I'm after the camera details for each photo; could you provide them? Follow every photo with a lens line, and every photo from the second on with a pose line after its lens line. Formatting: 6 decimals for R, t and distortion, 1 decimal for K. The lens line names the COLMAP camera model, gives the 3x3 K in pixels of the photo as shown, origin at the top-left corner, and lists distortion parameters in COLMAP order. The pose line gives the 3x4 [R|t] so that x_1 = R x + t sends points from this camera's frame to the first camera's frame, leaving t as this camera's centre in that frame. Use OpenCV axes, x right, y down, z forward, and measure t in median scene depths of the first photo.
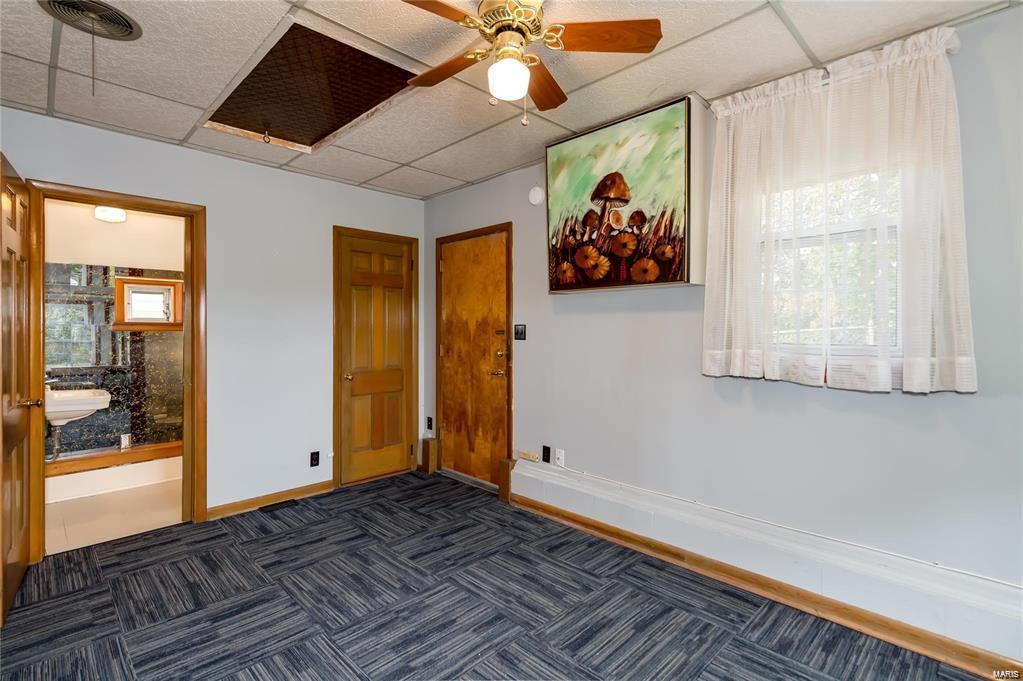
lens RADIAL K [[500.0, 0, 515.0], [0, 500.0, 334.8], [0, 0, 1]] dist [0.006307, 0.000264]
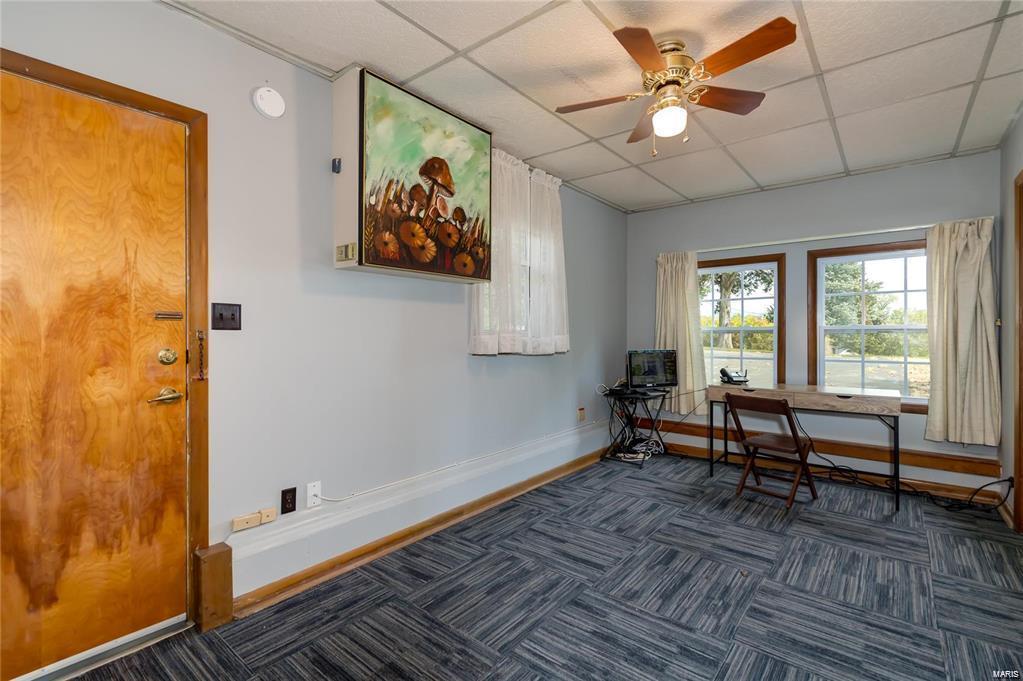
lens RADIAL K [[459.9, 0, 512.8], [0, 459.9, 337.2], [0, 0, 1]] dist [0.011741, 0.001622]
pose [[-0.105167, -0.008551, 0.994418, -0.733379], [0.011276, 0.999888, 0.009790, 0.022744], [-0.994391, 0.012243, -0.105058, 0.965025]]
